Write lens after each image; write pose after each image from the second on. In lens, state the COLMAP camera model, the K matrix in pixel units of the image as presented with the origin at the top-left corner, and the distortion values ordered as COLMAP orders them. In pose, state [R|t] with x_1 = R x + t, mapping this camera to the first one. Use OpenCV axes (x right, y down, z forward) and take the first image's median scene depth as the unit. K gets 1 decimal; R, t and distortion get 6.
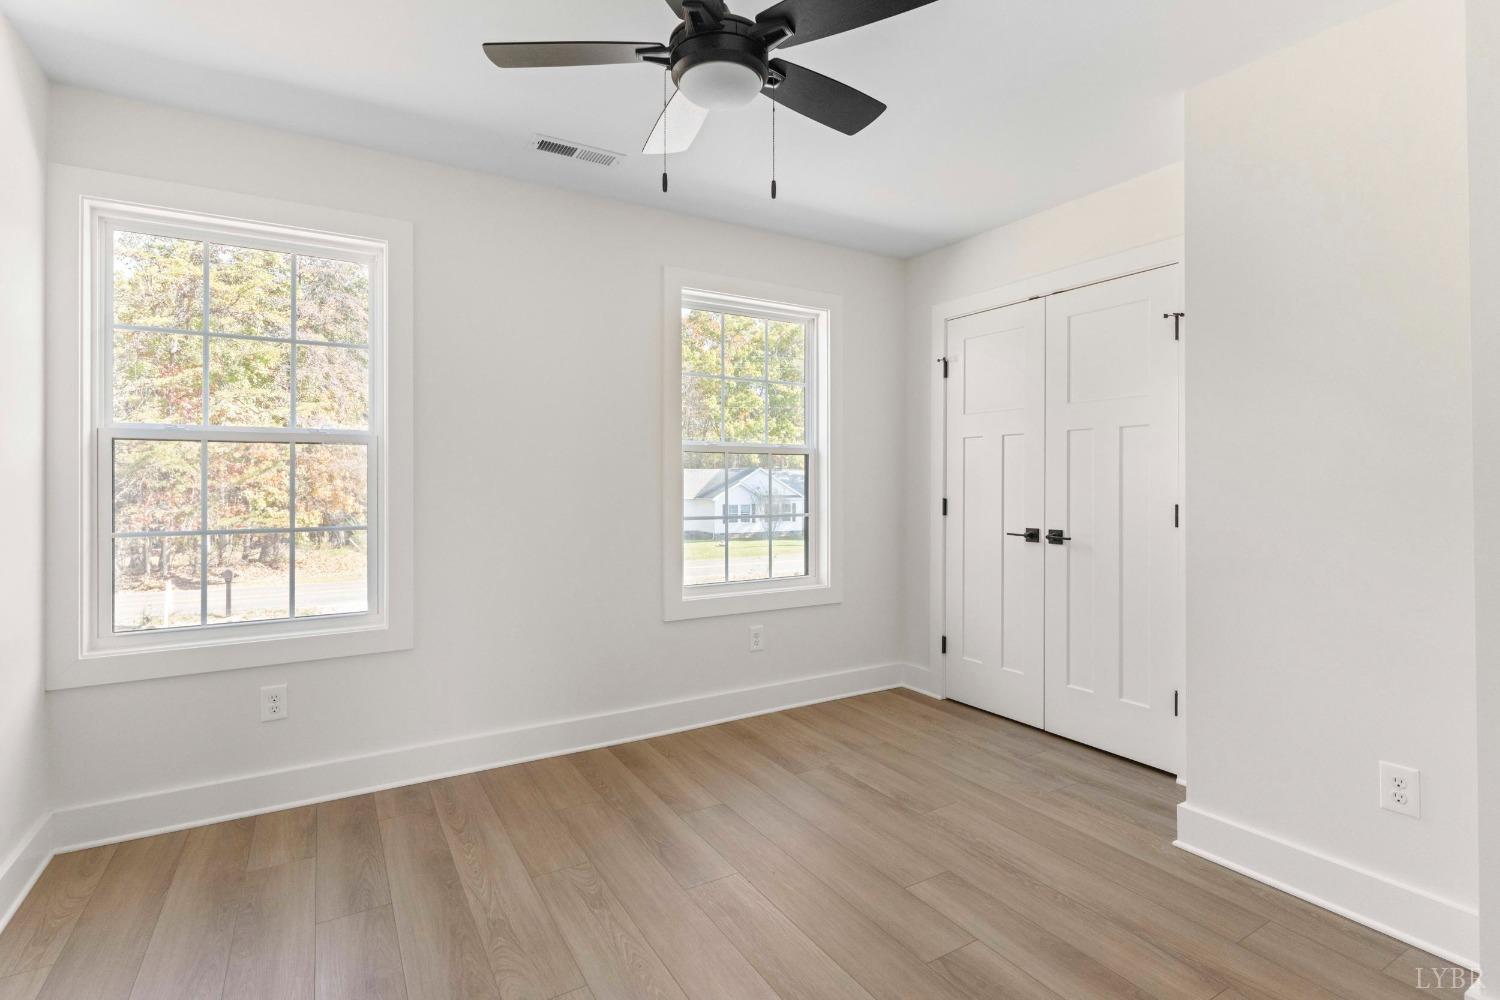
lens RADIAL K [[713.0, 0, 754.6], [0, 713.0, 497.1], [0, 0, 1]] dist [0.001739, 0.000150]
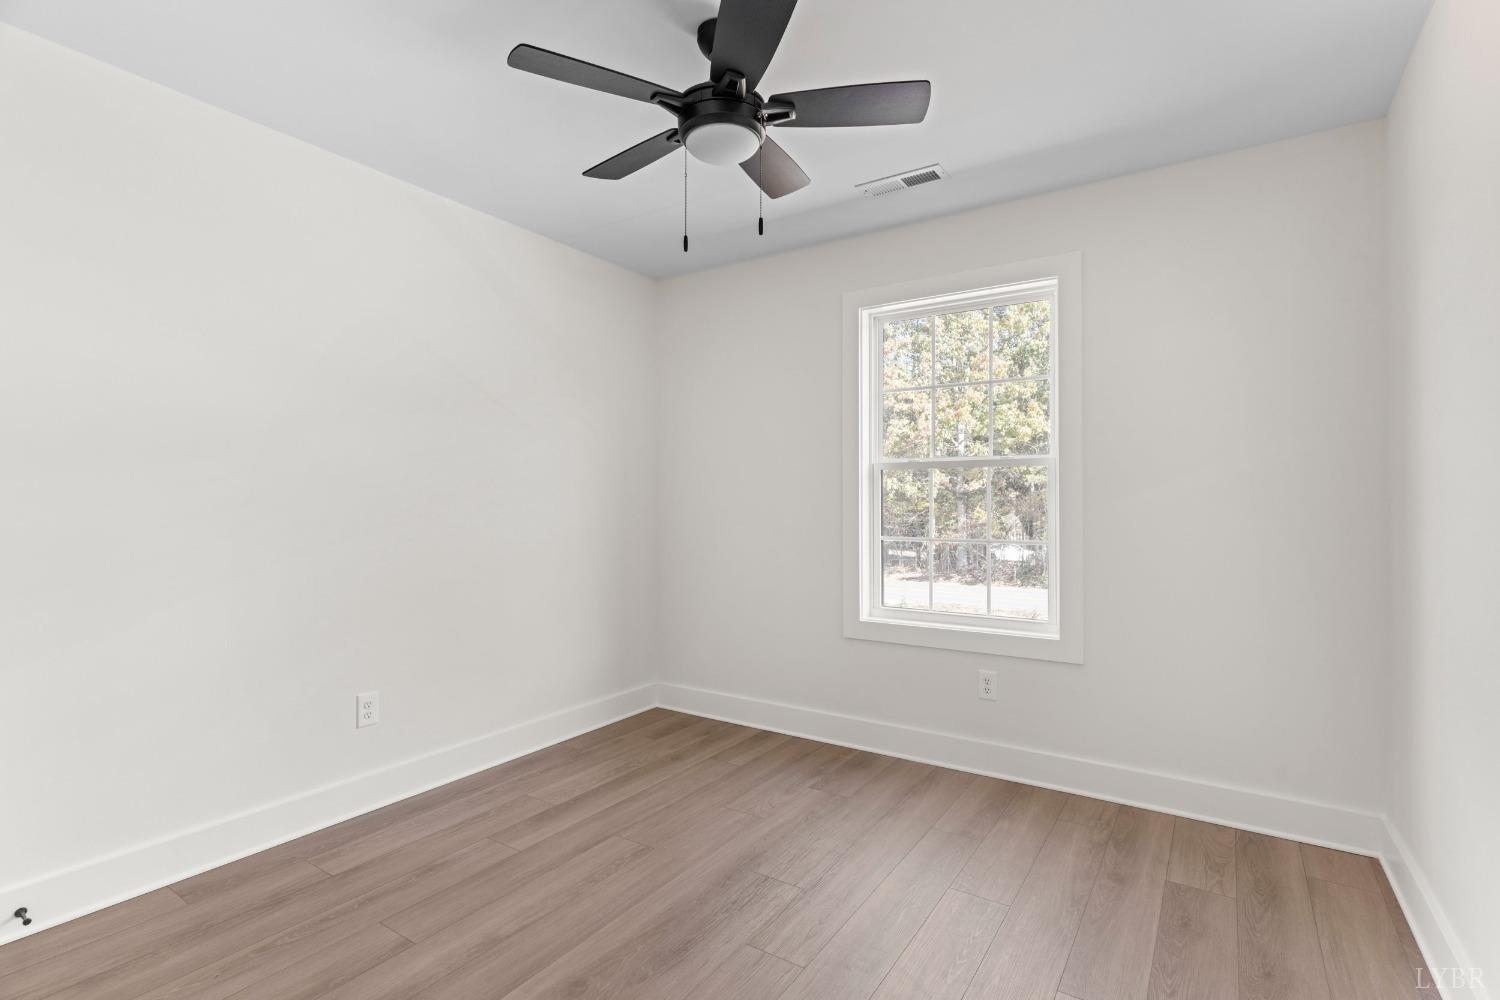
lens RADIAL K [[704.9, 0, 750.0], [0, 704.9, 500.0], [0, 0, 1]] dist [-0.000596, -0.000027]
pose [[0.419007, -0.005128, -0.907969, 0.229603], [-0.012232, 0.999861, -0.011292, -0.003559], [0.907901, 0.015838, 0.418886, 0.135523]]
